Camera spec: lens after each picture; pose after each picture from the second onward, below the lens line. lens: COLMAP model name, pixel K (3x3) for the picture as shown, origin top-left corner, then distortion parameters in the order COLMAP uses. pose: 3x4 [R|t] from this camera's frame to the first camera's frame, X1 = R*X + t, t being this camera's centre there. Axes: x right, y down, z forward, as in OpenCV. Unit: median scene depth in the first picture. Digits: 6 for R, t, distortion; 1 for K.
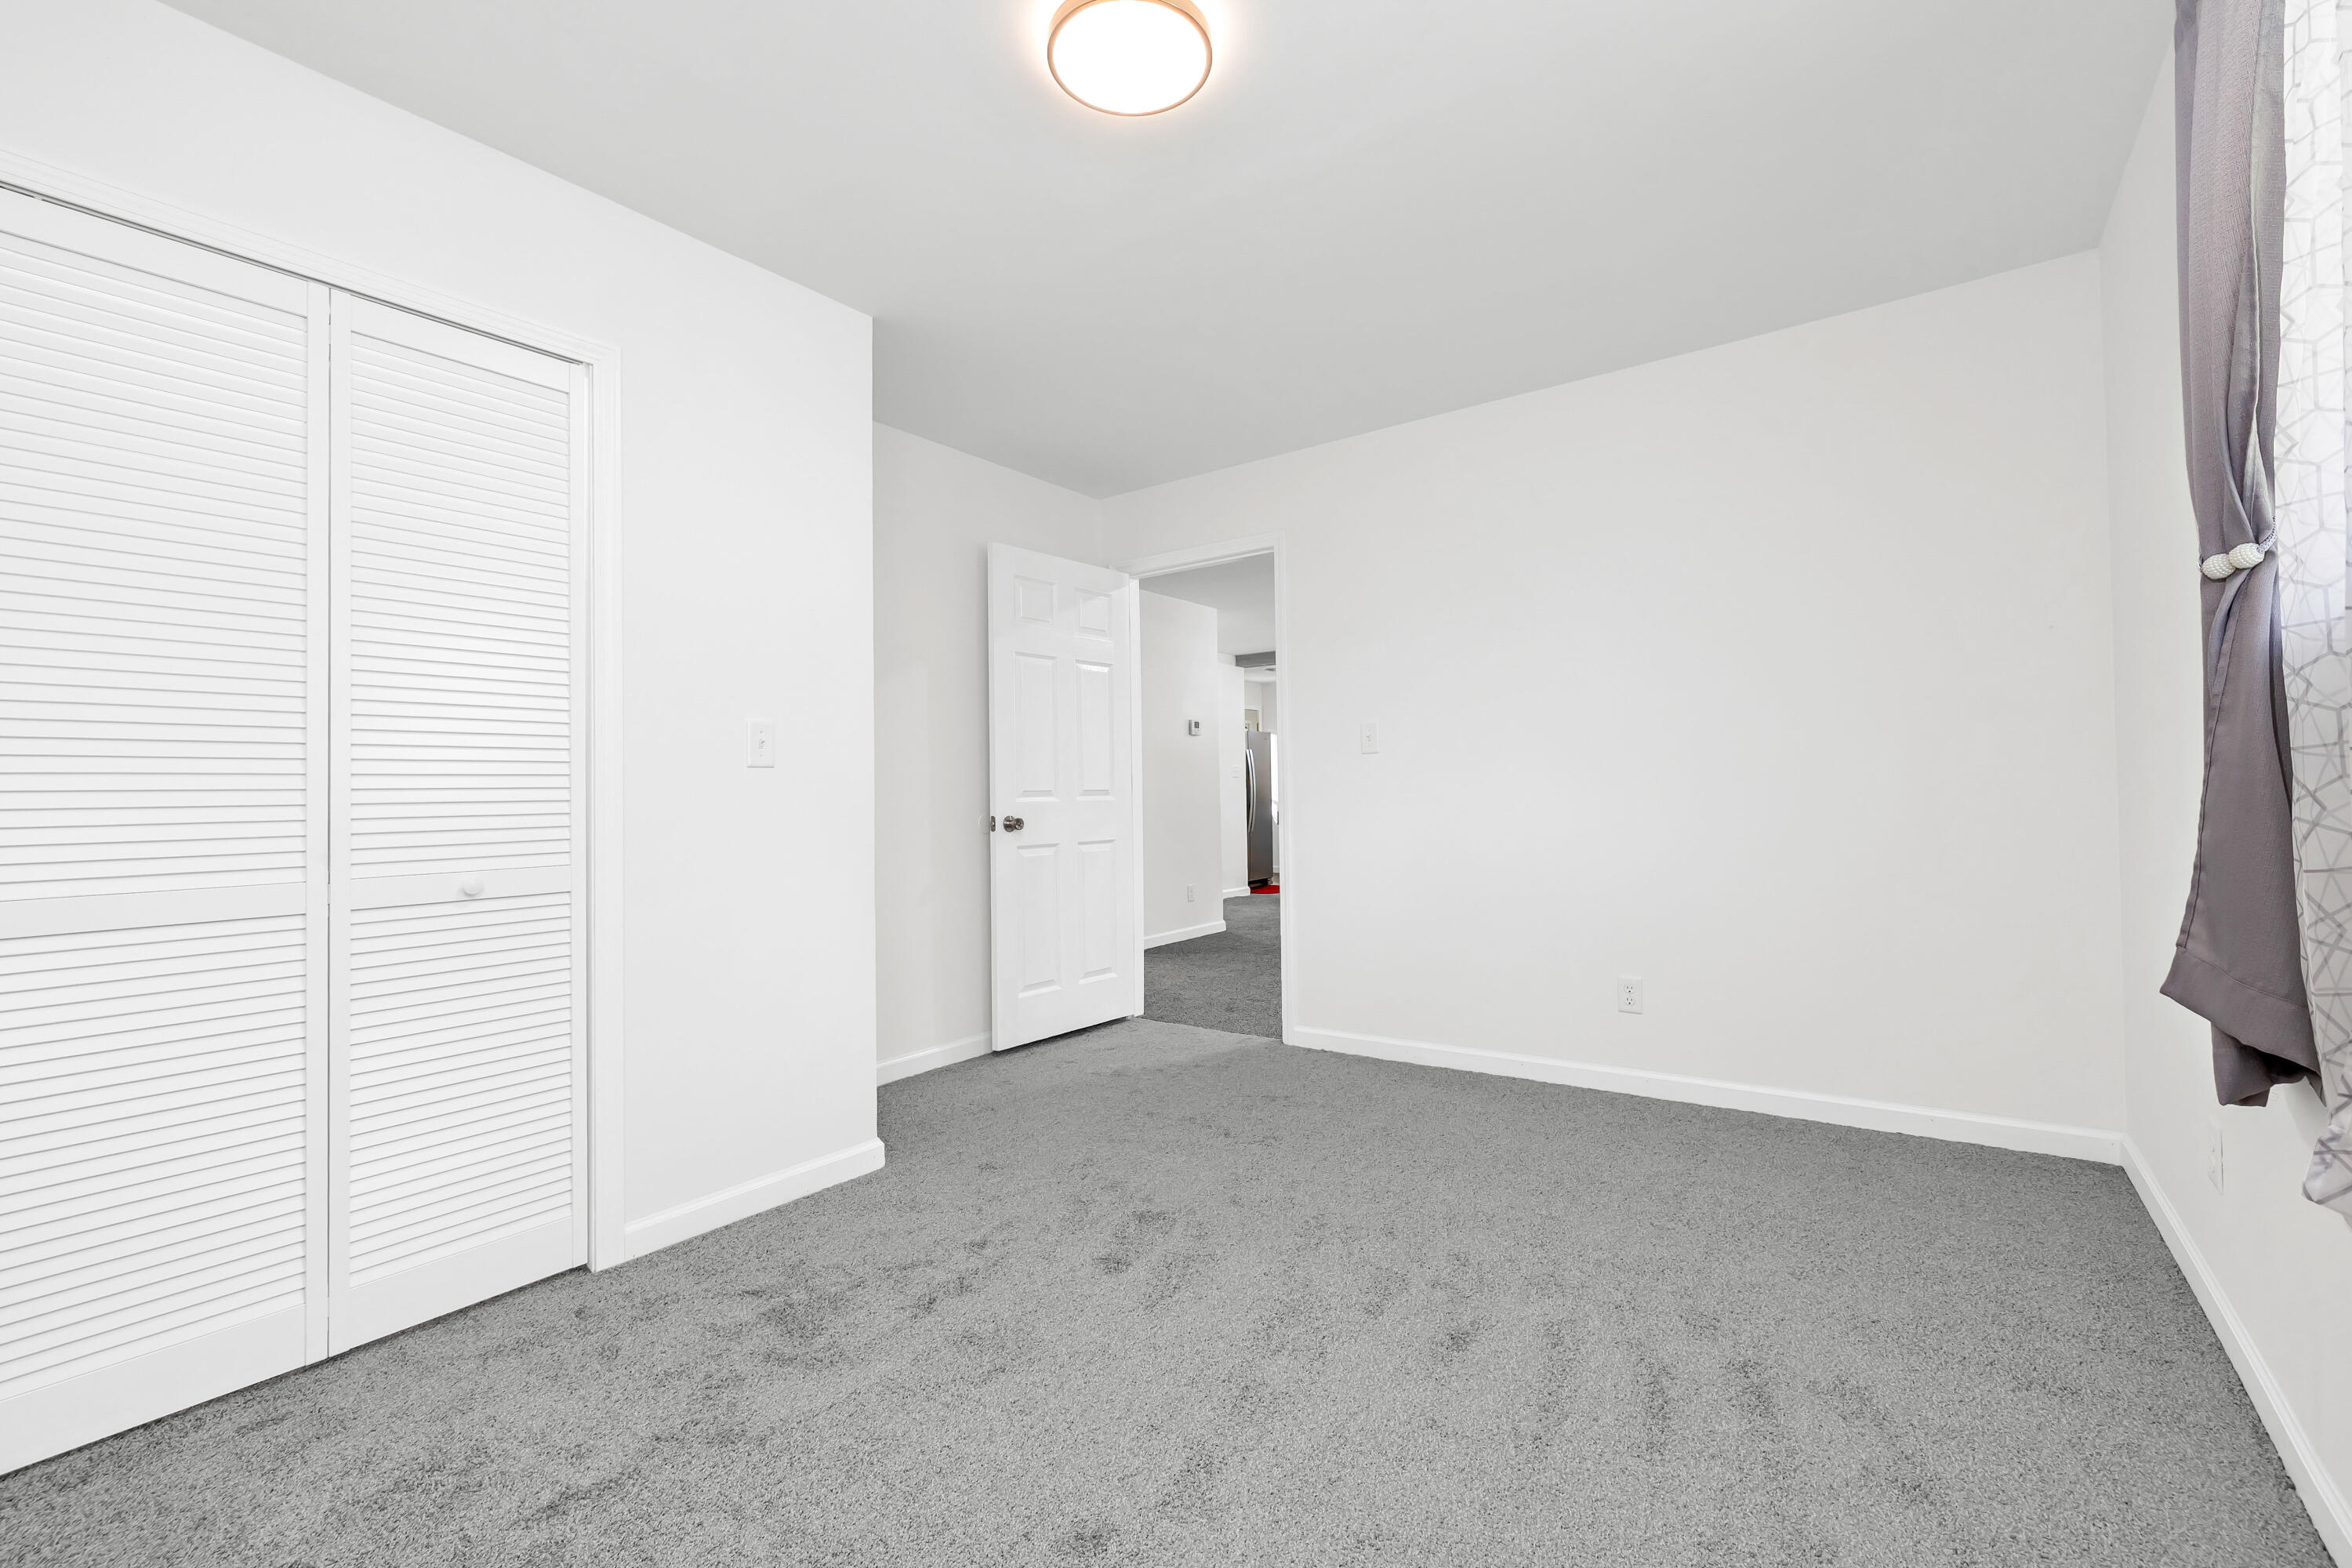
lens RADIAL K [[985.9, 0, 1179.6], [0, 985.9, 774.2], [0, 0, 1]] dist [0.000566, 0.000188]
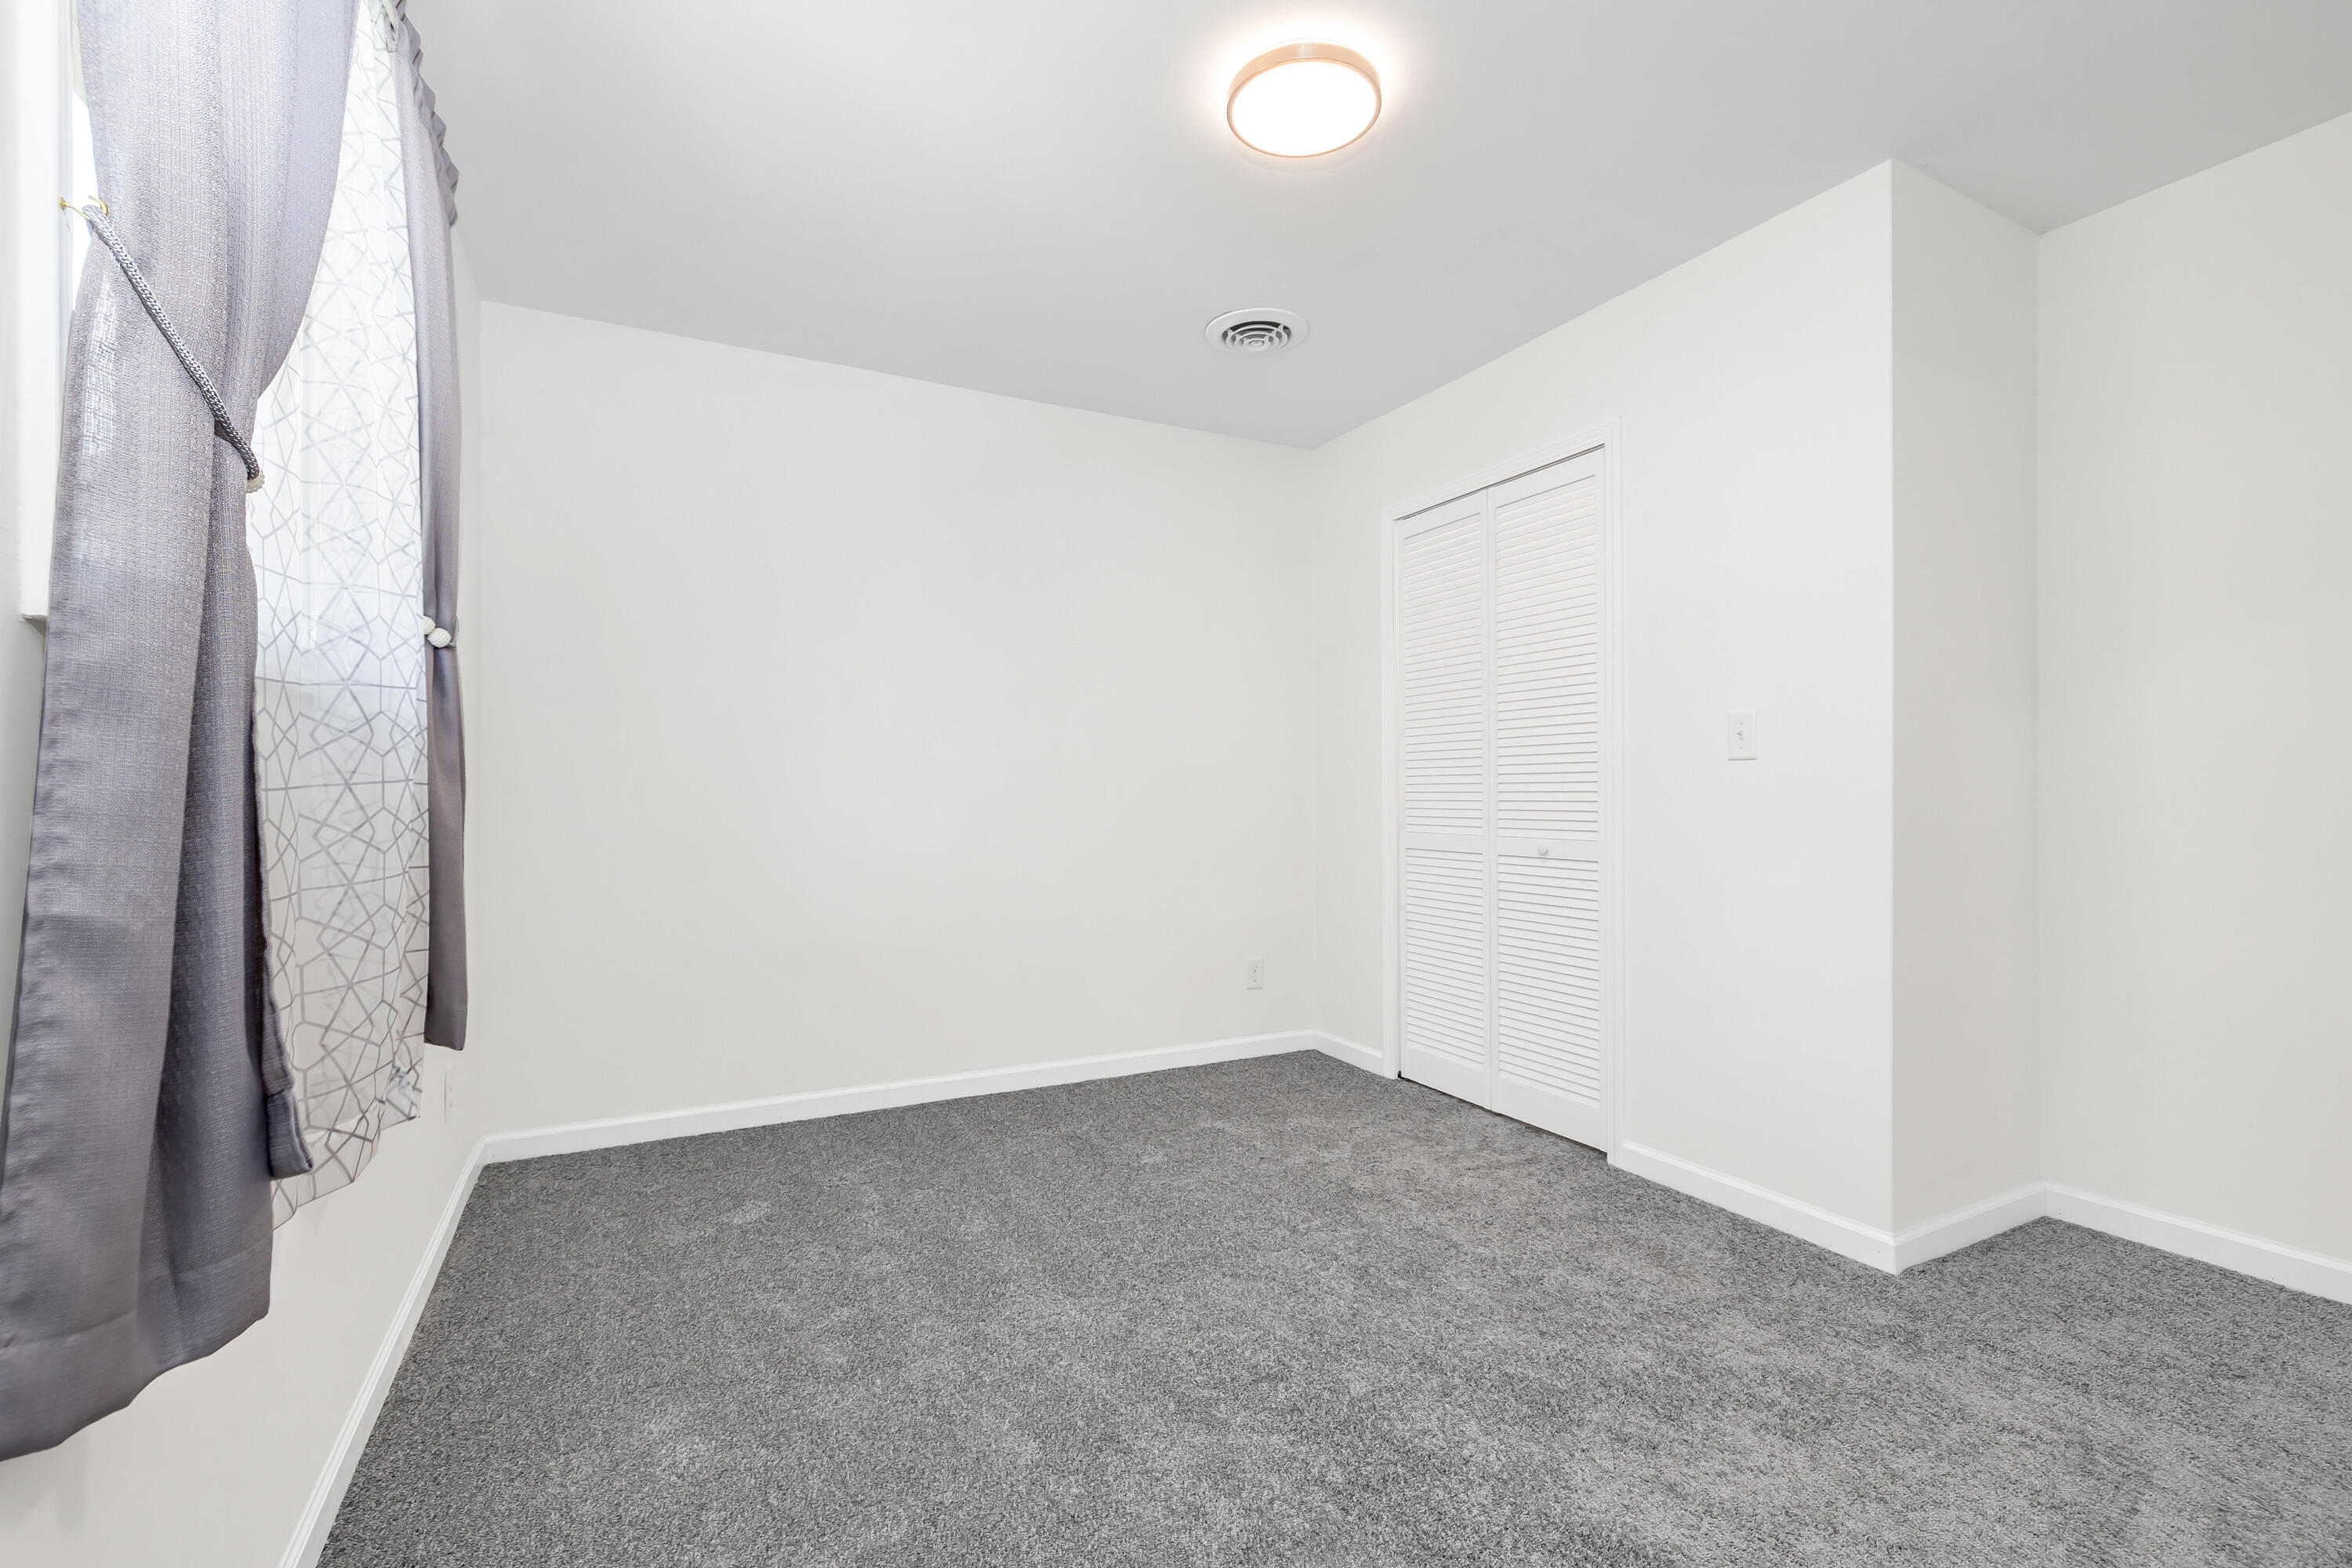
lens RADIAL K [[1020.7, 0, 1184.6], [0, 1020.7, 824.4], [0, 0, 1]] dist [-0.002114, 0.000395]
pose [[-0.431838, 0.036347, -0.901219, 0.889861], [0.014842, 0.999339, 0.033193, 0.018652], [0.901829, 0.000958, -0.432092, 1.179125]]
